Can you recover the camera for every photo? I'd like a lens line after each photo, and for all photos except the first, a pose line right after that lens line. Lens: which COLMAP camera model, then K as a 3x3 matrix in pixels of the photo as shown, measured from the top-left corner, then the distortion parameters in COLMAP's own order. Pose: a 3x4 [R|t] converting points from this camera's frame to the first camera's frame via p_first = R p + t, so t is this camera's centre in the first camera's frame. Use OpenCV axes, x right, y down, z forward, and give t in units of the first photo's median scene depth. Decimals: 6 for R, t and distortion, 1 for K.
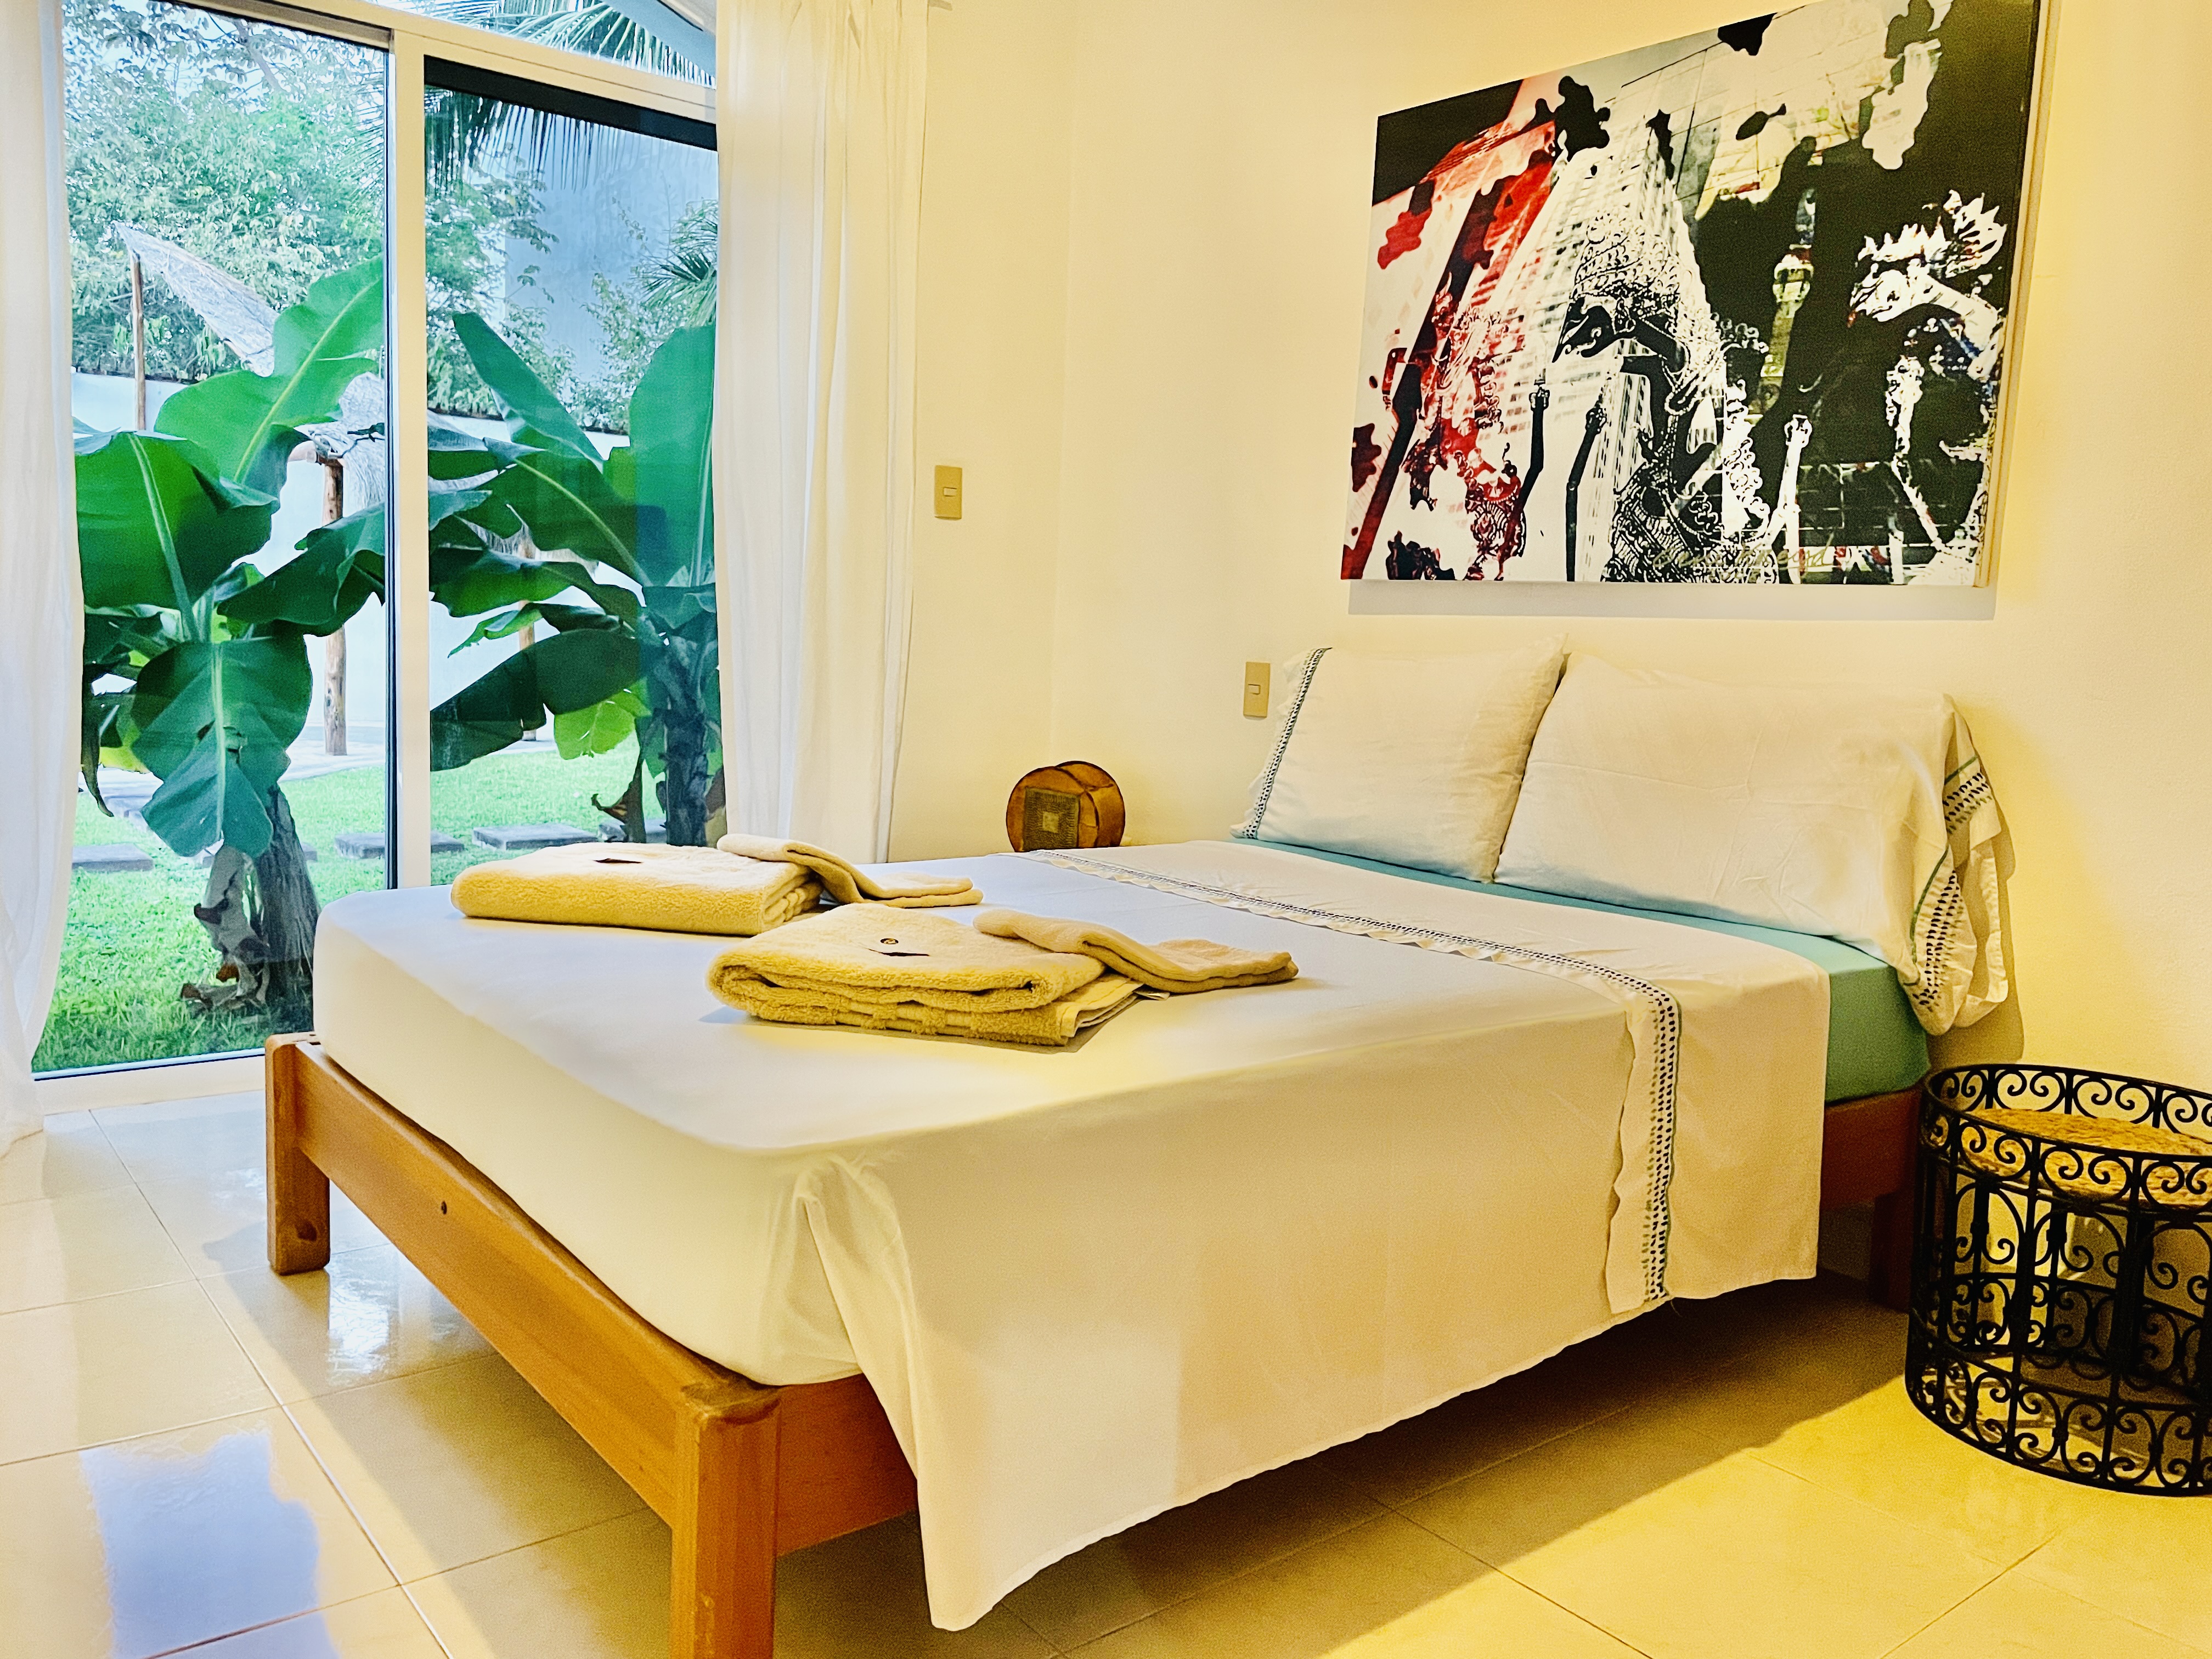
lens RADIAL K [[1677.5, 0, 1106.6], [0, 1677.5, 828.3], [0, 0, 1]] dist [0.078042, -0.109807]
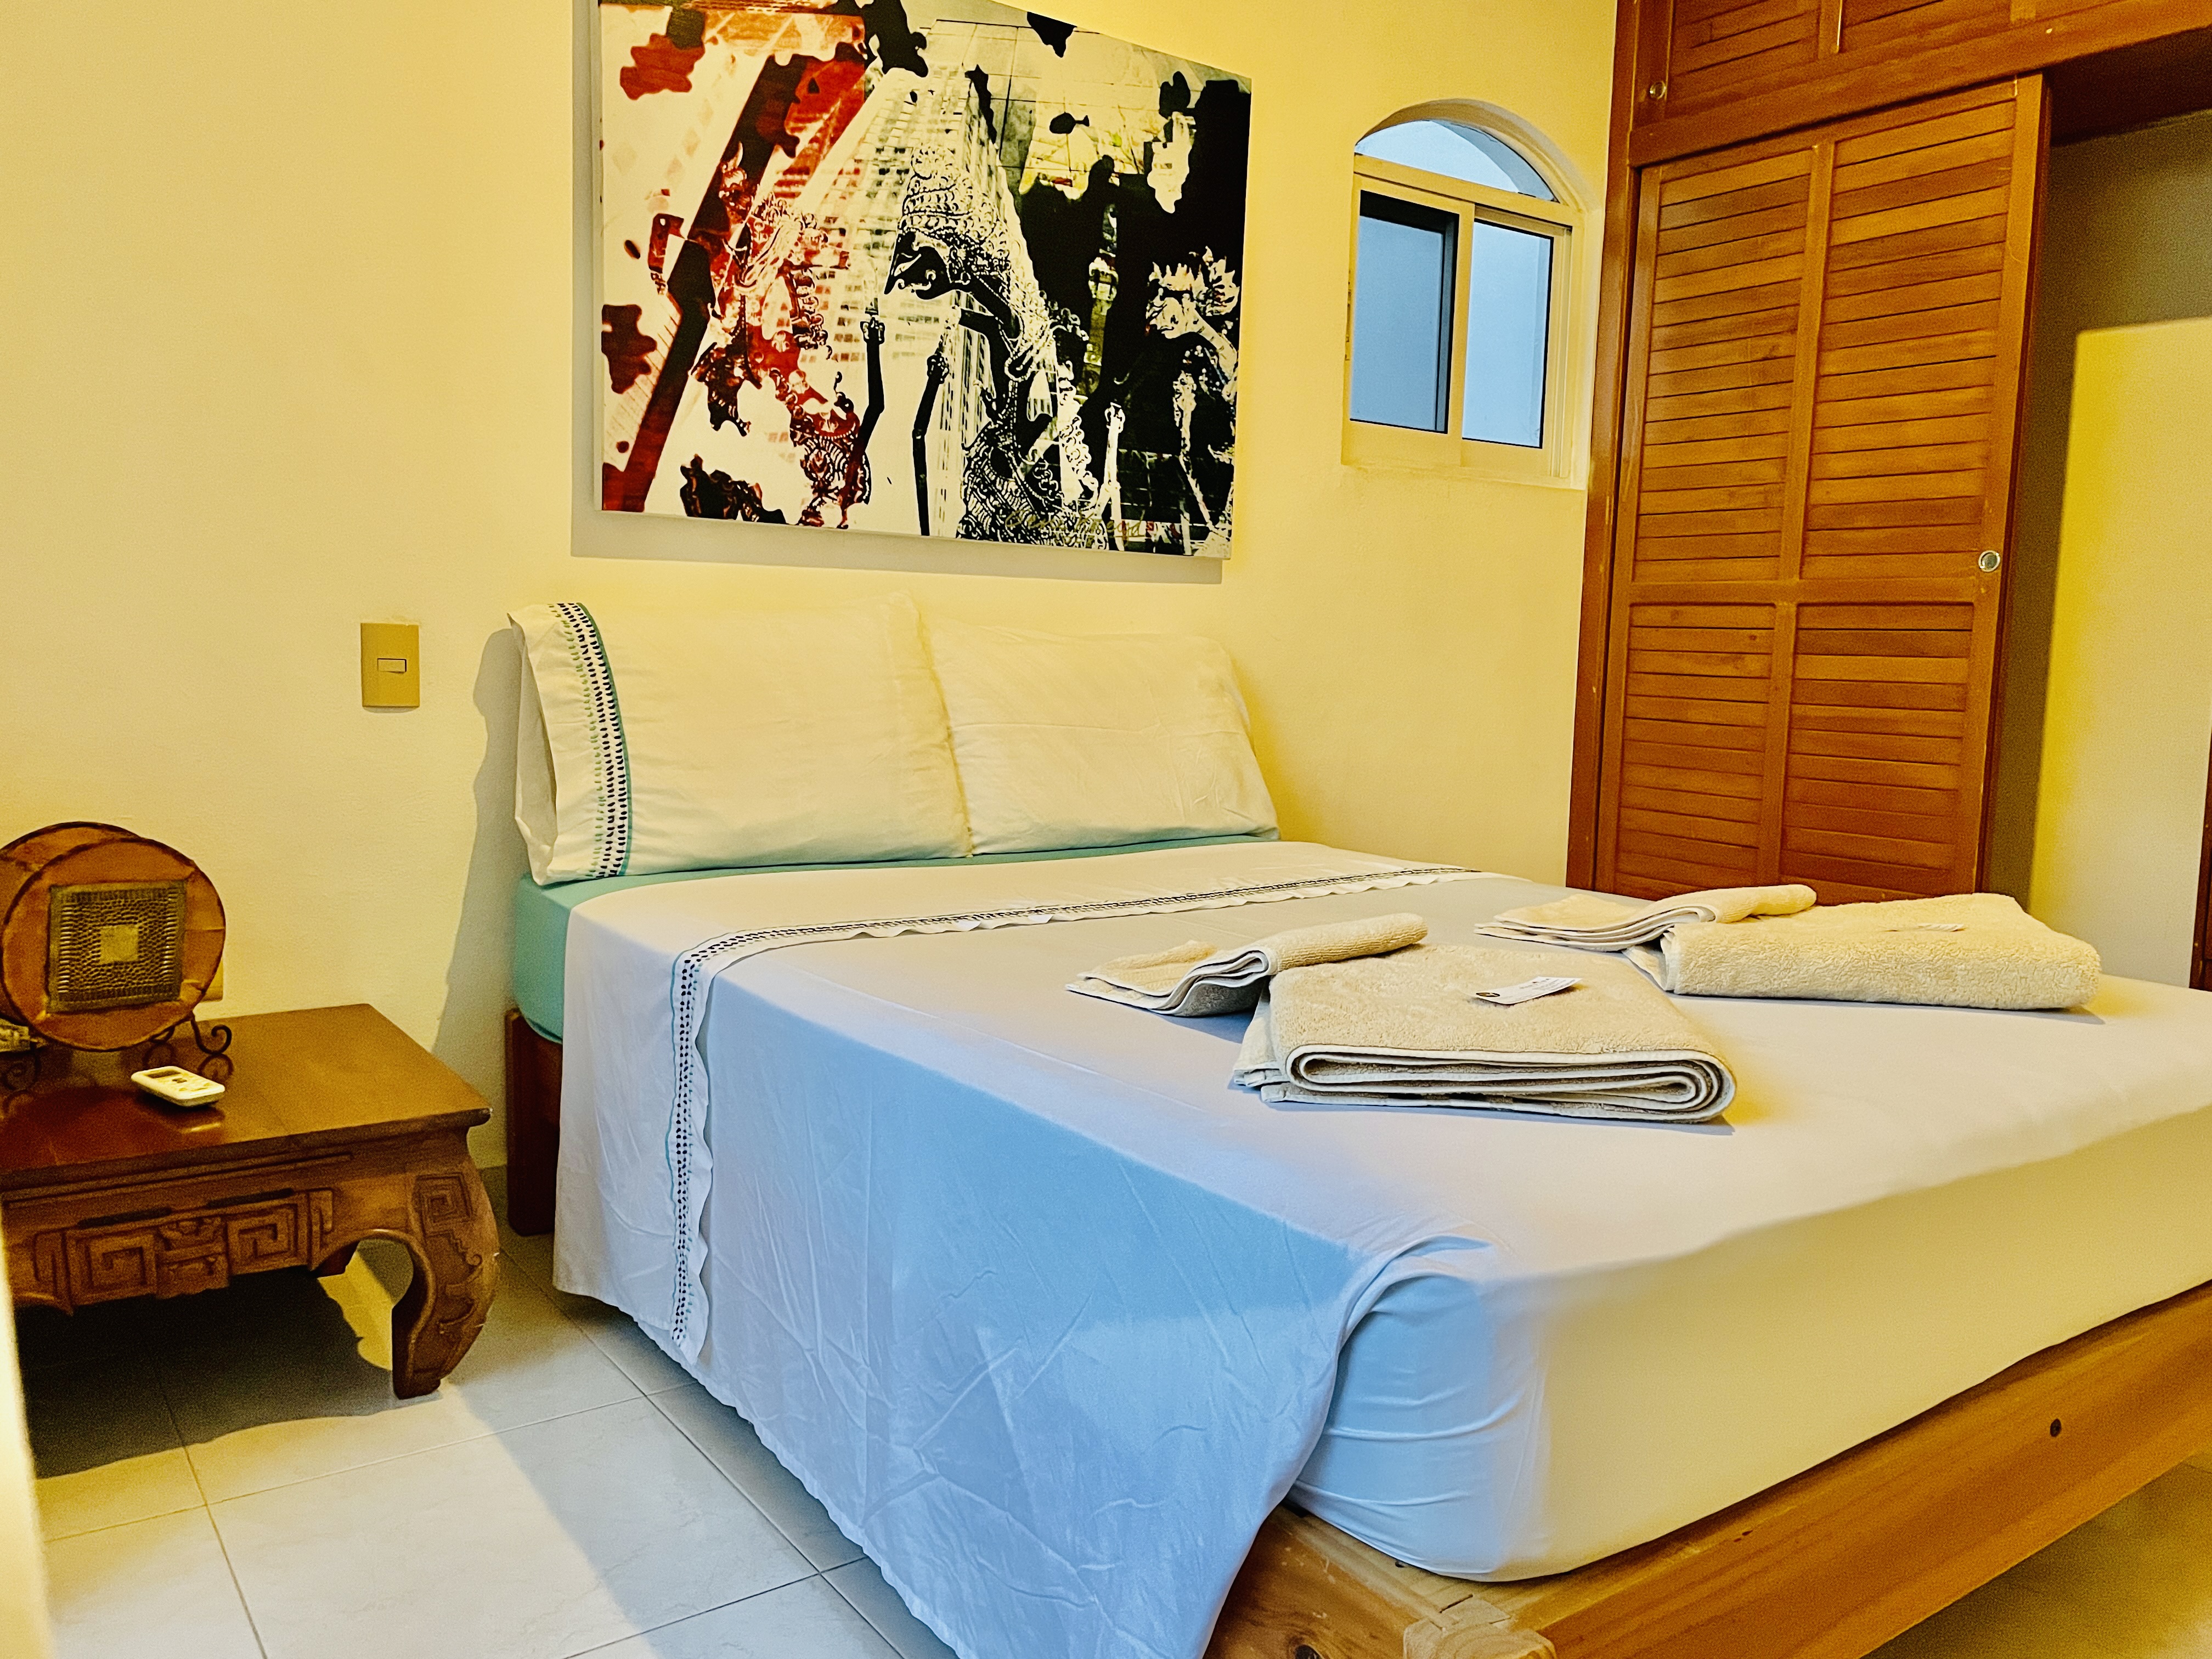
lens RADIAL K [[1677.5, 0, 1107.0], [0, 1677.5, 826.5], [0, 0, 1]] dist [0.078042, -0.109807]
pose [[0.050803, -0.148145, 0.987660, -0.708086], [0.094722, 0.985194, 0.142902, -0.113735], [-0.994207, 0.086293, 0.064083, 0.878278]]
